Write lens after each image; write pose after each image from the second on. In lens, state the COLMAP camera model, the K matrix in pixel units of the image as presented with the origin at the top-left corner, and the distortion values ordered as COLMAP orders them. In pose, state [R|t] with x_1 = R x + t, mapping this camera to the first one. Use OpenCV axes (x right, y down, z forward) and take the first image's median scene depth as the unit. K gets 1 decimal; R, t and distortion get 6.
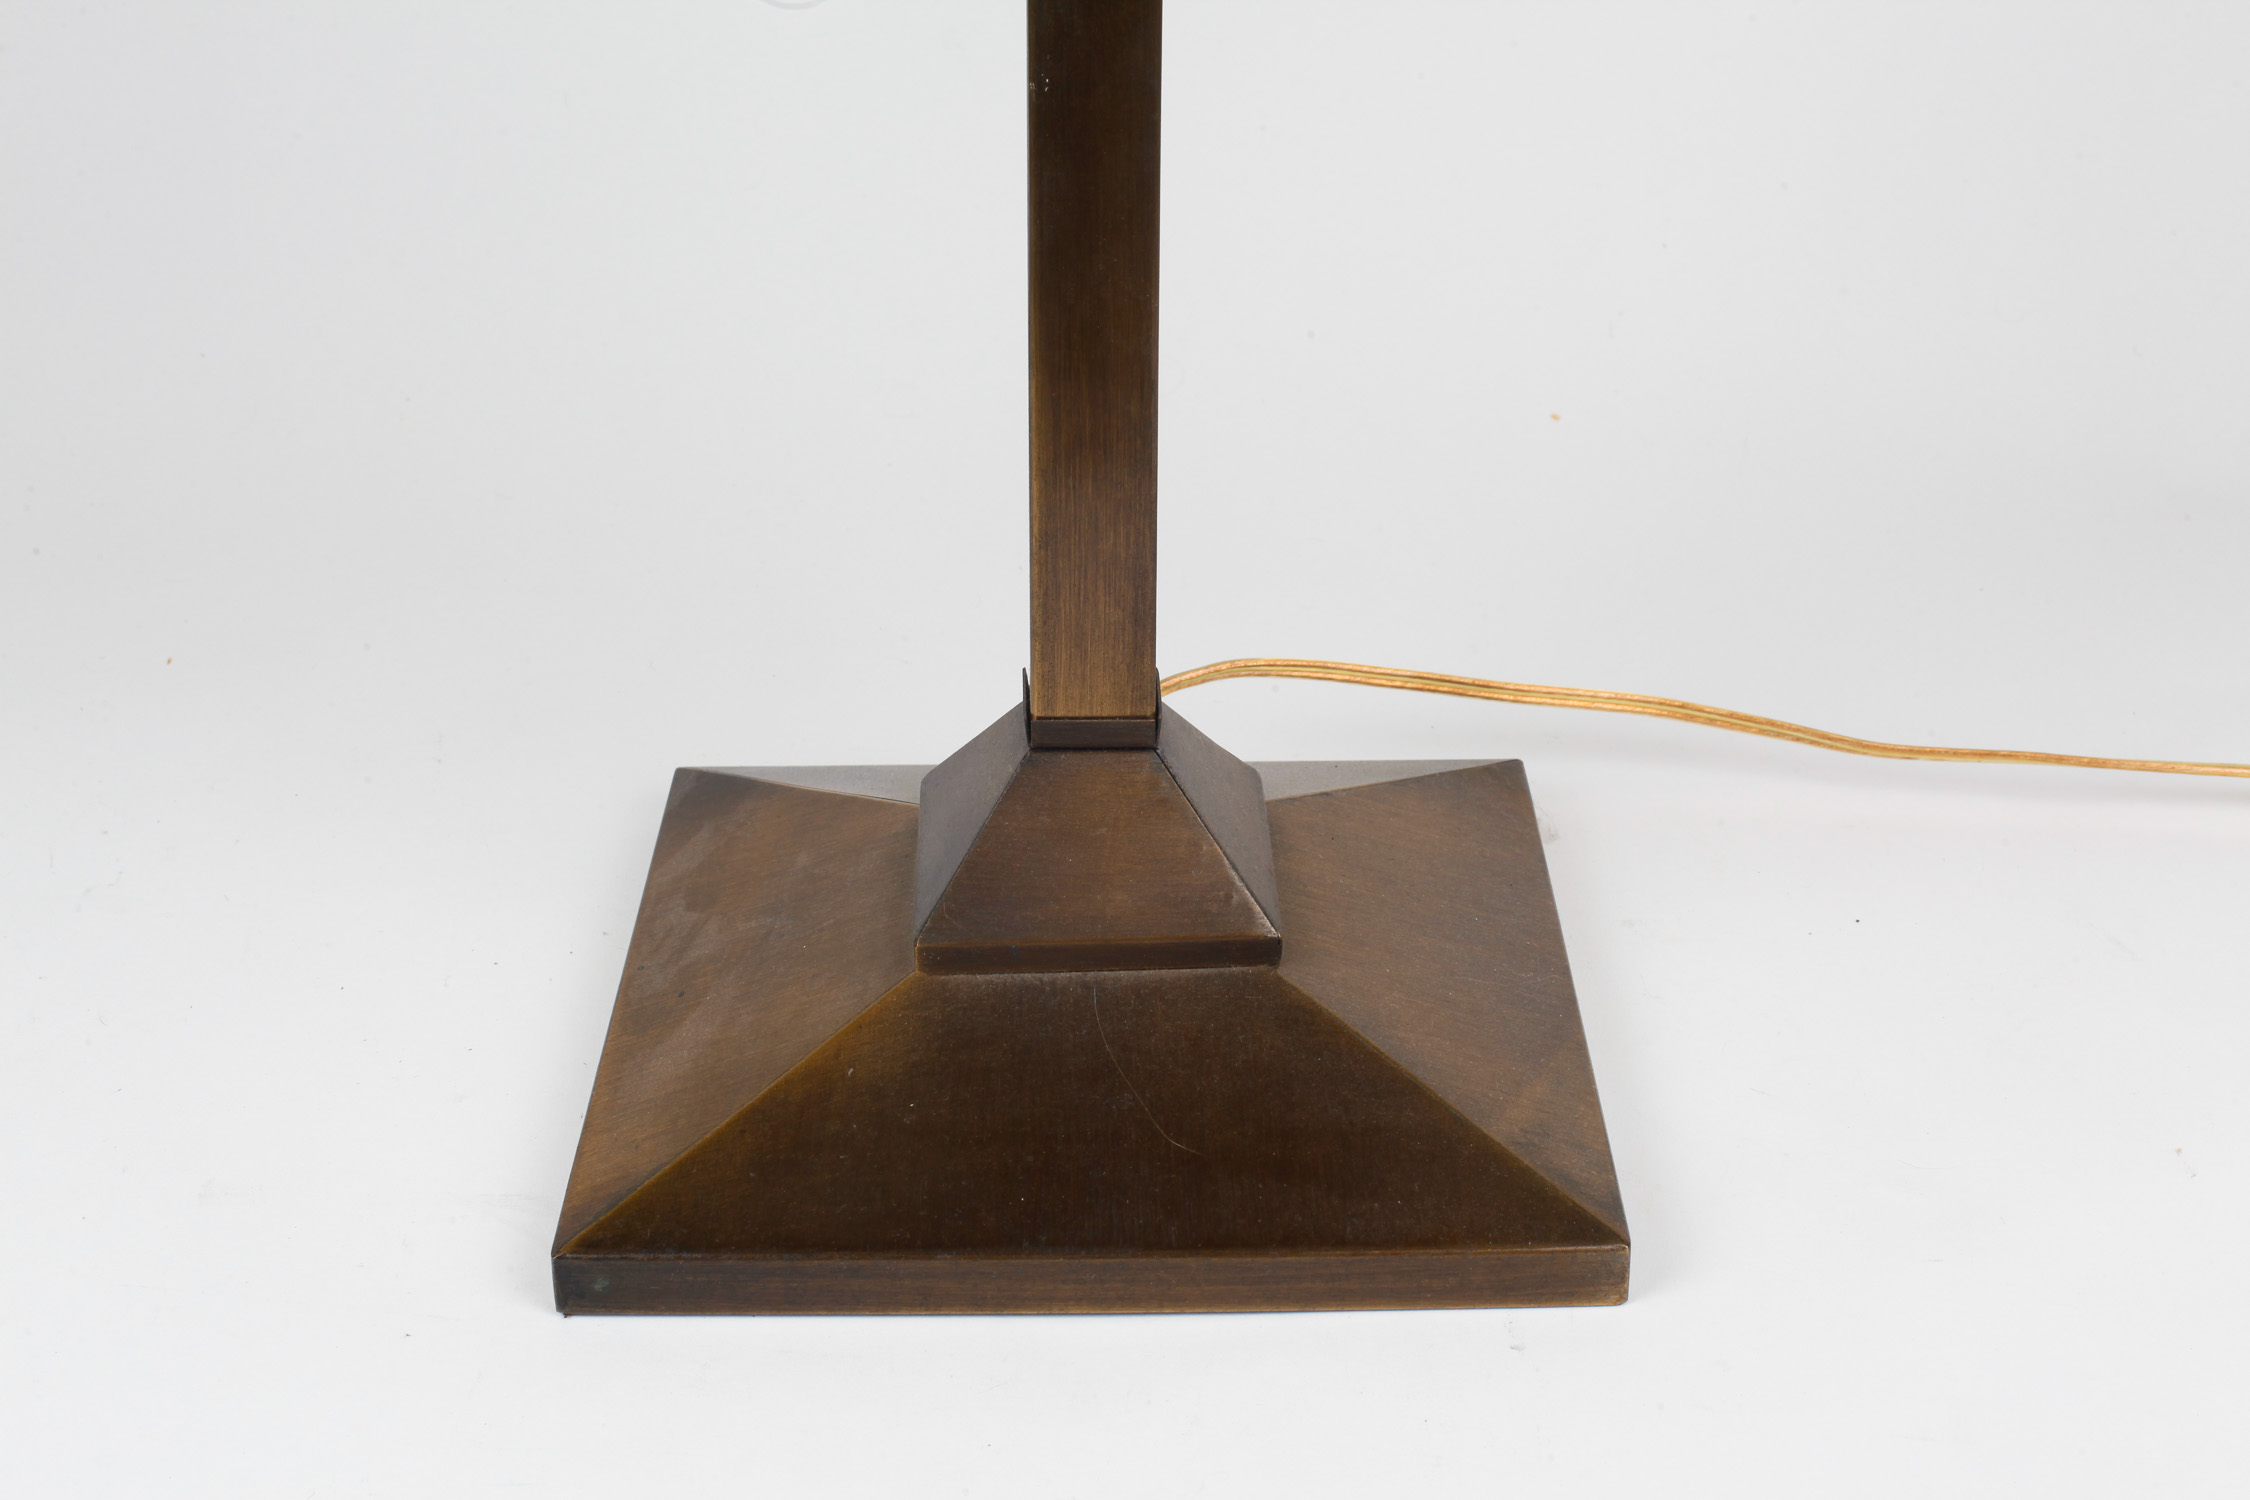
lens RADIAL K [[3419.0, 0, 1125.0], [0, 3419.0, 750.0], [0, 0, 1]] dist [-0.170252, 0.086334]
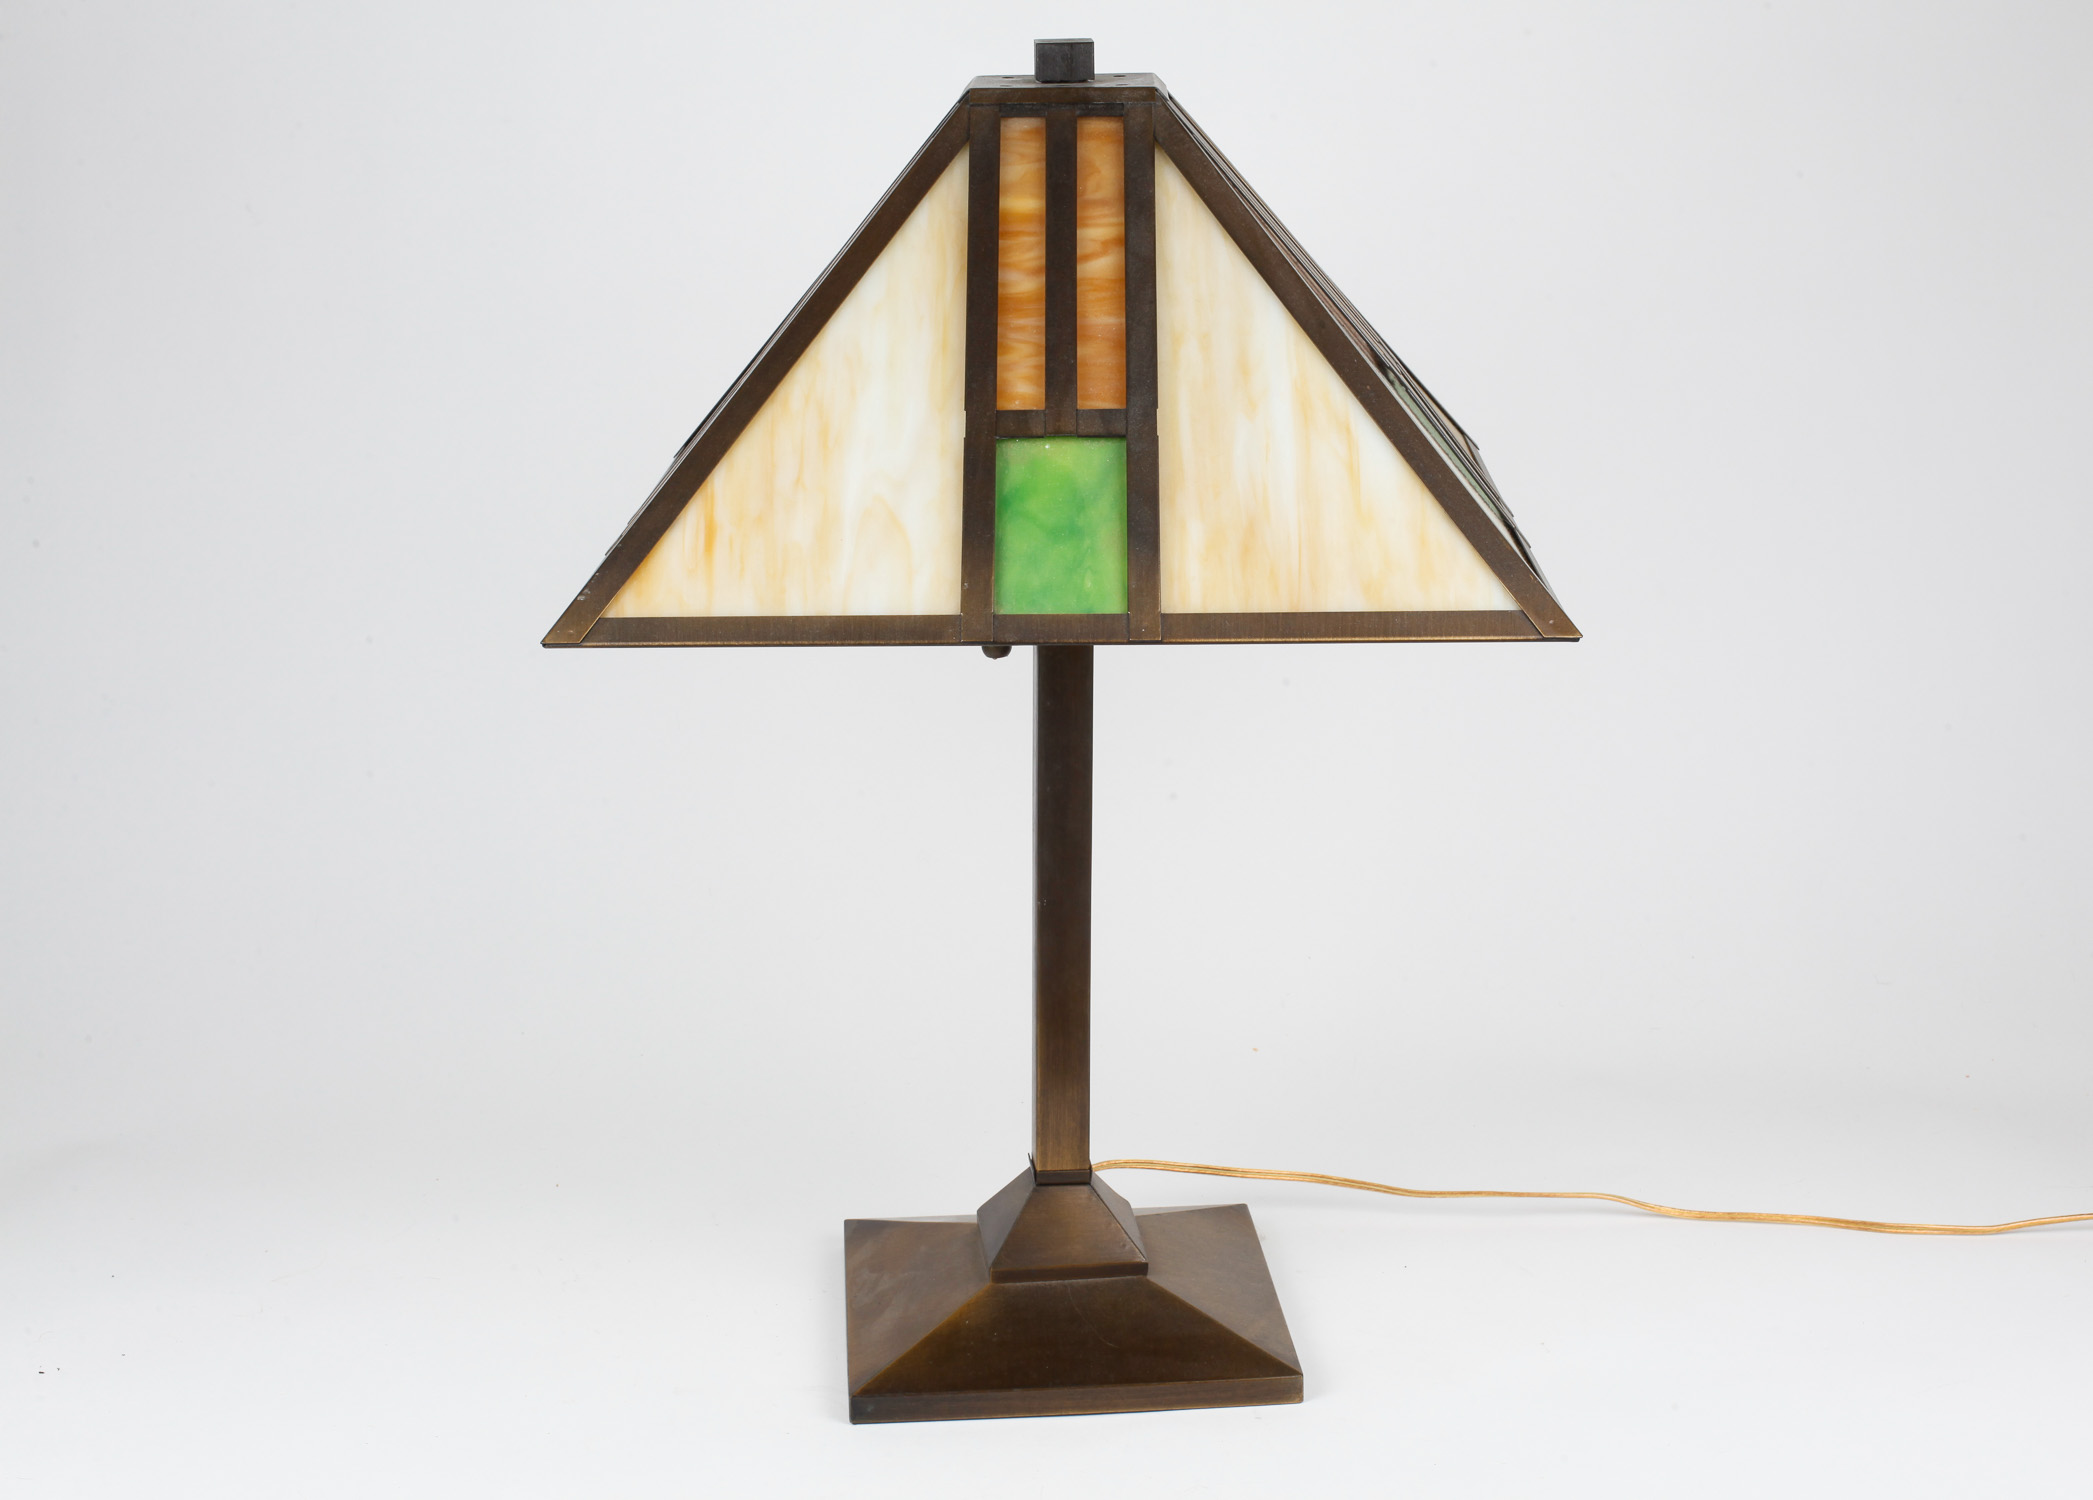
lens RADIAL K [[3291.4, 0, 1082.9], [0, 3291.4, 751.1], [0, 0, 1]] dist [-0.072727, 0.016517]
pose [[0.996917, -0.018006, 0.076370, -0.162643], [0.033434, 0.978011, -0.205854, 0.173602], [-0.070984, 0.207773, 0.975598, -1.246111]]
